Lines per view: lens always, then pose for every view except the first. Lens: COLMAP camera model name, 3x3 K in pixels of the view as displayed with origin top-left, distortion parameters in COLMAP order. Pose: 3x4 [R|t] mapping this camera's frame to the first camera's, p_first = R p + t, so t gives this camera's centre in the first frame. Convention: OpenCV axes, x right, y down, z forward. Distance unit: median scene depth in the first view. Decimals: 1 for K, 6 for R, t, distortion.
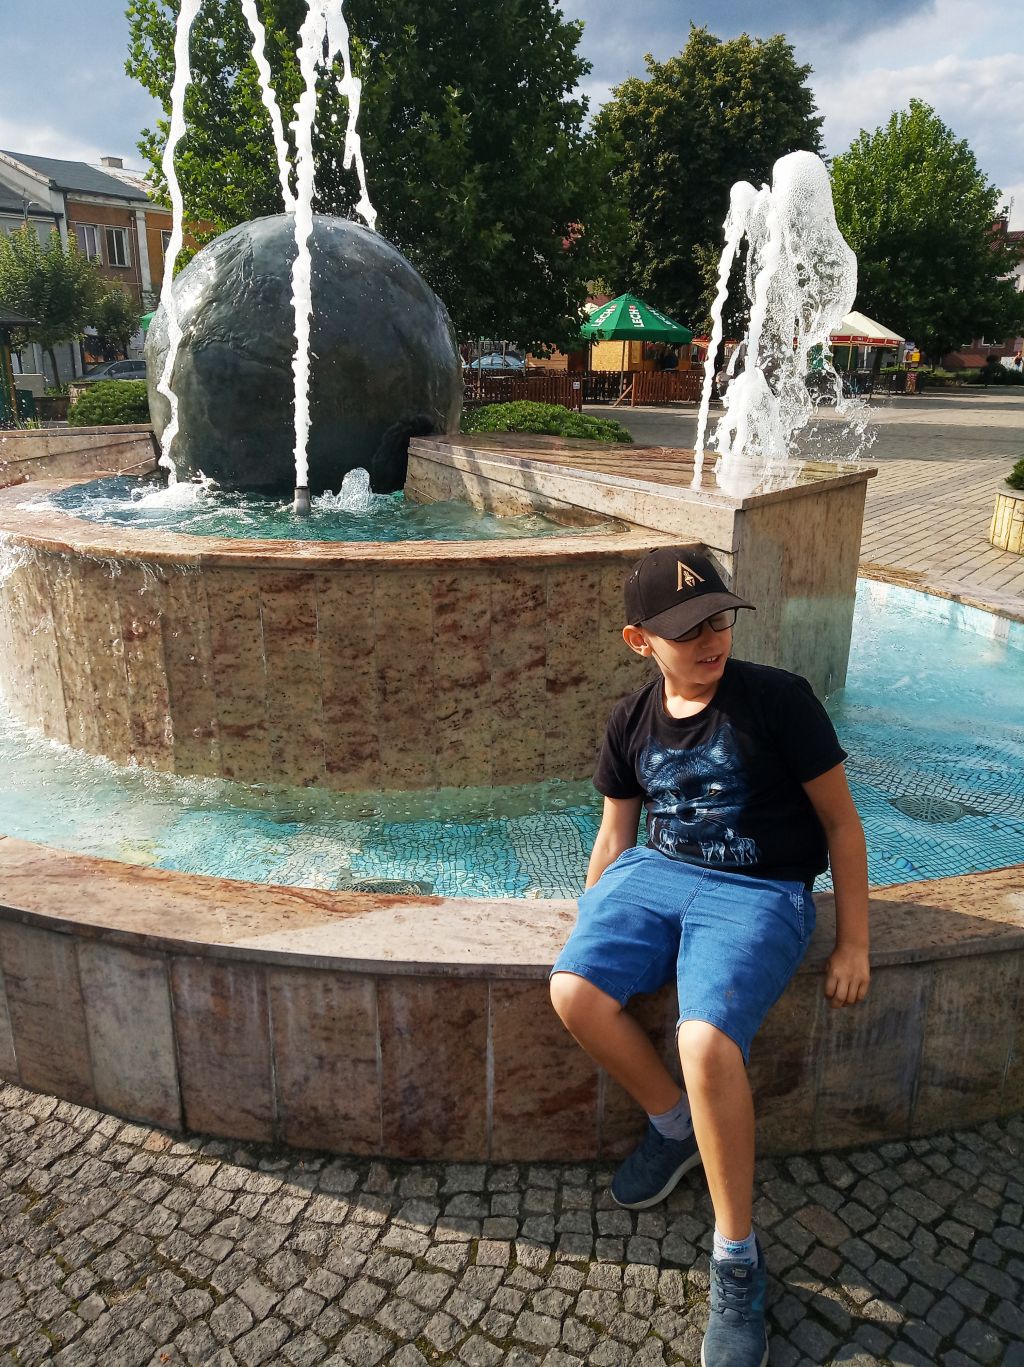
lens RADIAL K [[993.4, 0, 512.0], [0, 993.4, 683.5], [0, 0, 1]] dist [0.003643, -0.042544]
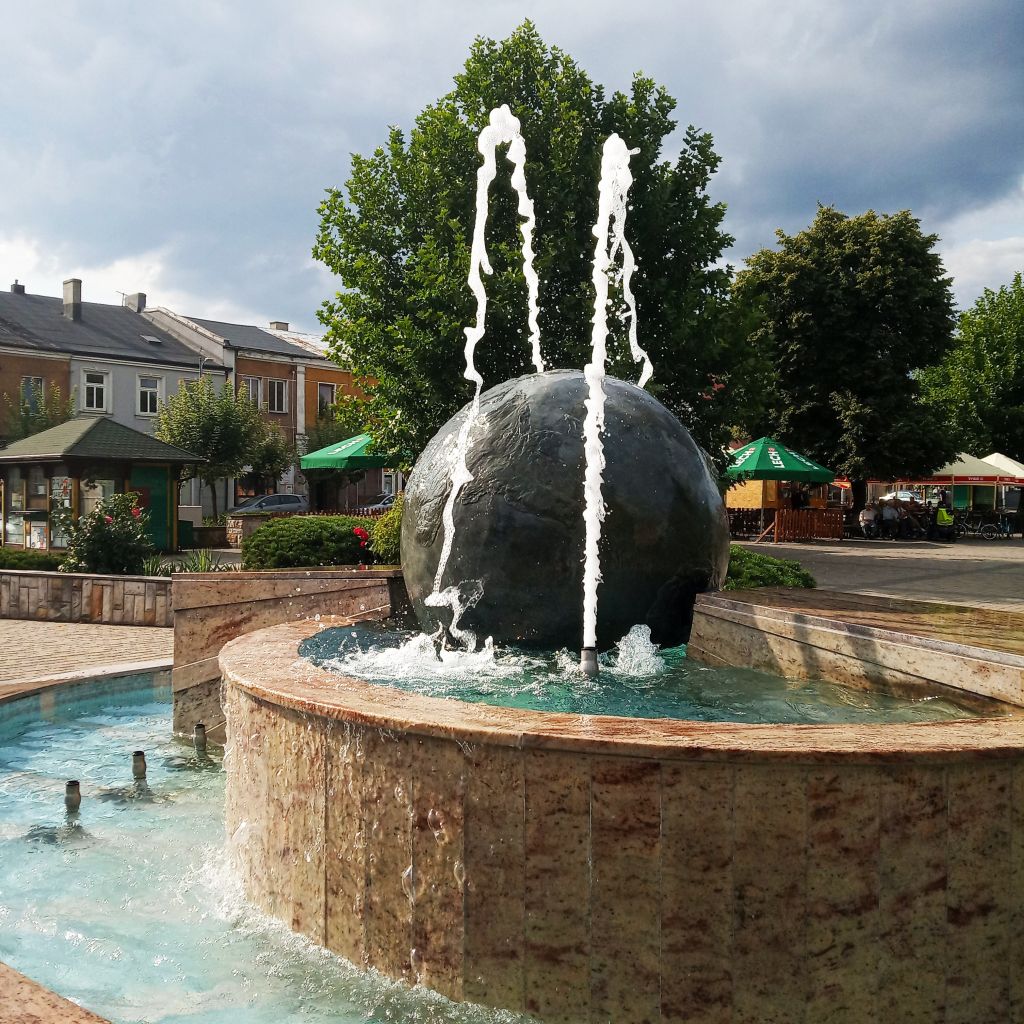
lens RADIAL K [[1001.3, 0, 512.0], [0, 1001.3, 512.0], [0, 0, 1]] dist [-0.003541, -0.044704]
pose [[0.993246, 0.007310, -0.115793, -0.212095], [-0.040995, 0.955751, -0.291308, -0.057753], [0.108540, 0.294087, 0.949596, 0.111820]]
